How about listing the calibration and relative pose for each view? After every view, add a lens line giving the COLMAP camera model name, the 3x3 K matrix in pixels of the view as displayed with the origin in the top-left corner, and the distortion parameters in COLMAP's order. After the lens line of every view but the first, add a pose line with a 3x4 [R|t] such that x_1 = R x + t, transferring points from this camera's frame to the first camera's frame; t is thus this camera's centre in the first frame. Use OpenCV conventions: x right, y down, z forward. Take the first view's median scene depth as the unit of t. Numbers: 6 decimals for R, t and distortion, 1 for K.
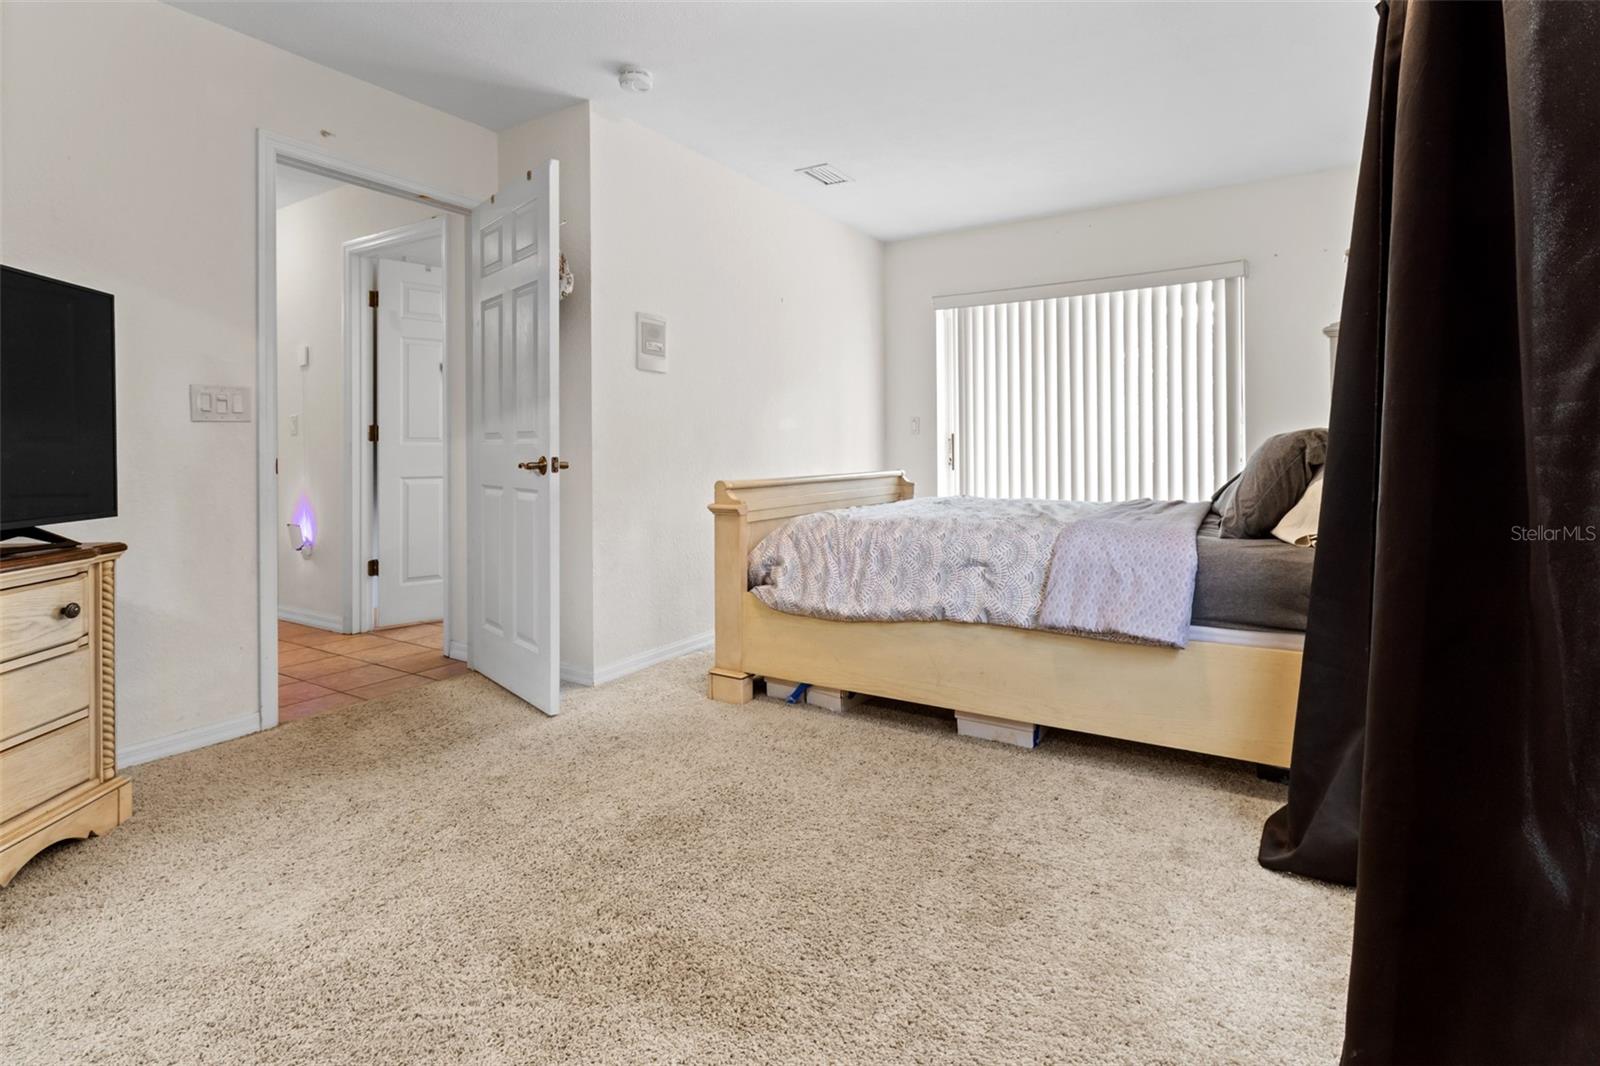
lens RADIAL K [[757.6, 0, 816.1], [0, 757.6, 450.4], [0, 0, 1]] dist [-0.006252, -0.000954]
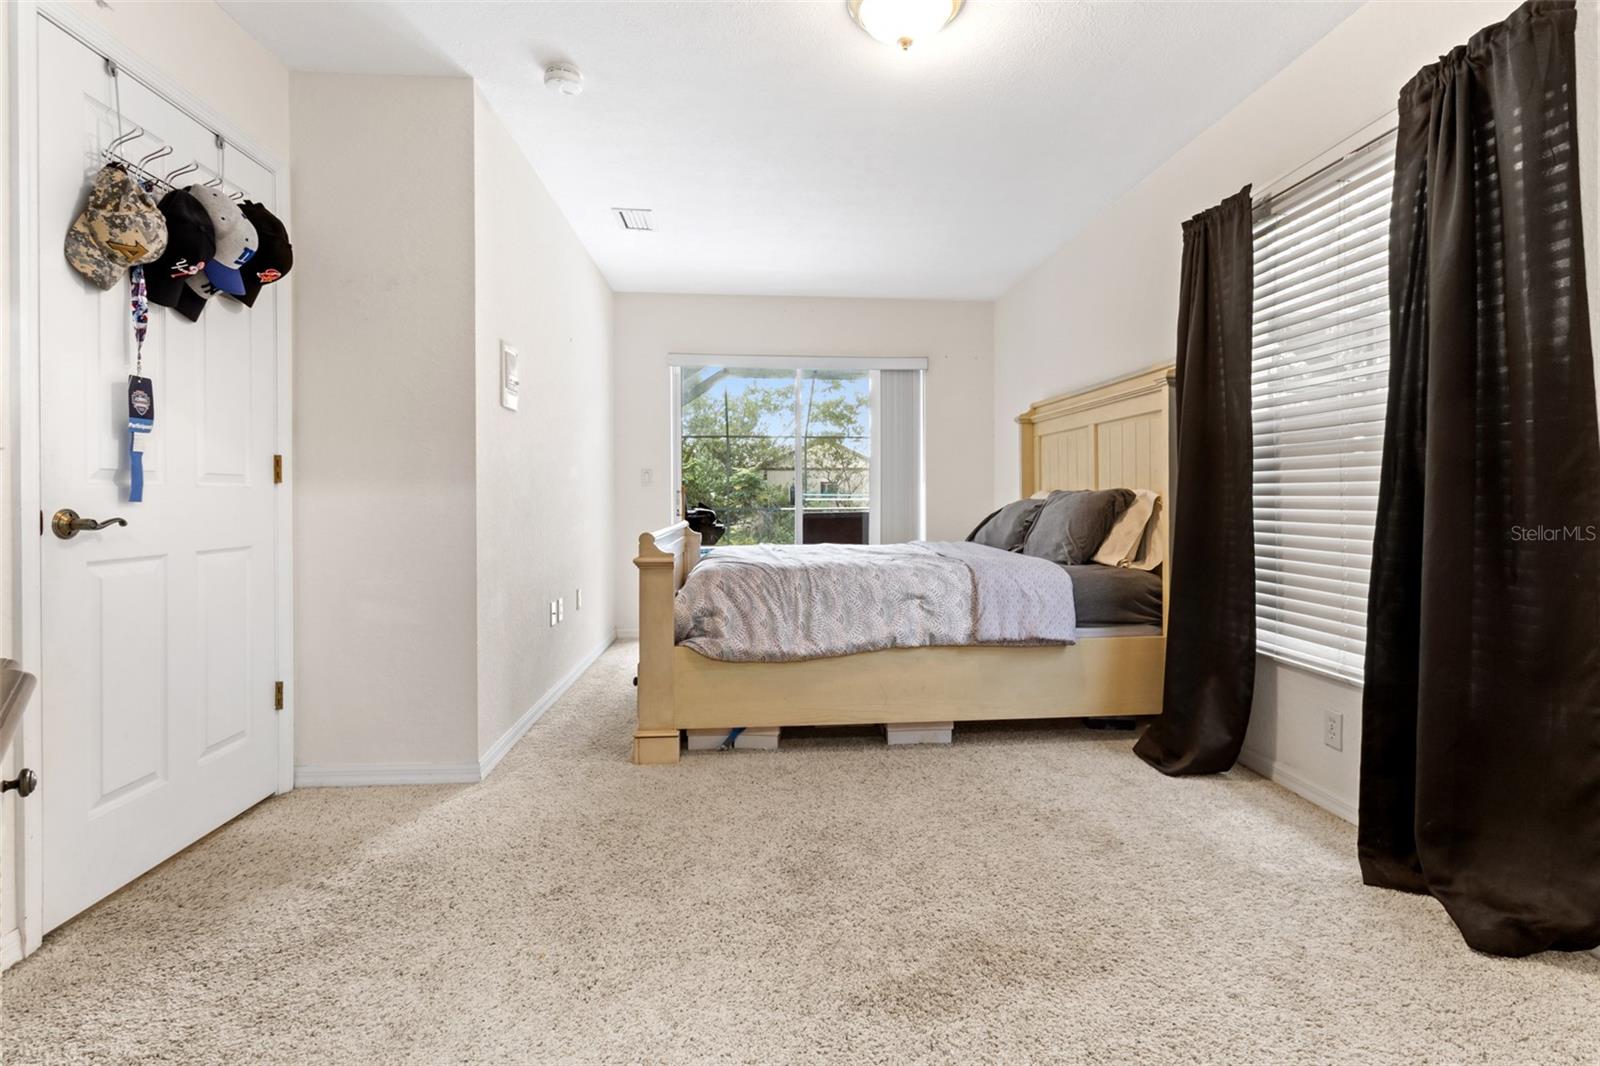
lens RADIAL K [[757.6, 0, 762.9], [0, 757.6, 504.3], [0, 0, 1]] dist [-0.006252, -0.000954]
pose [[0.809947, -0.001458, 0.586501, -0.669936], [-0.004022, 0.999960, 0.008040, -0.005226], [-0.586489, -0.008871, 0.809908, 0.172103]]
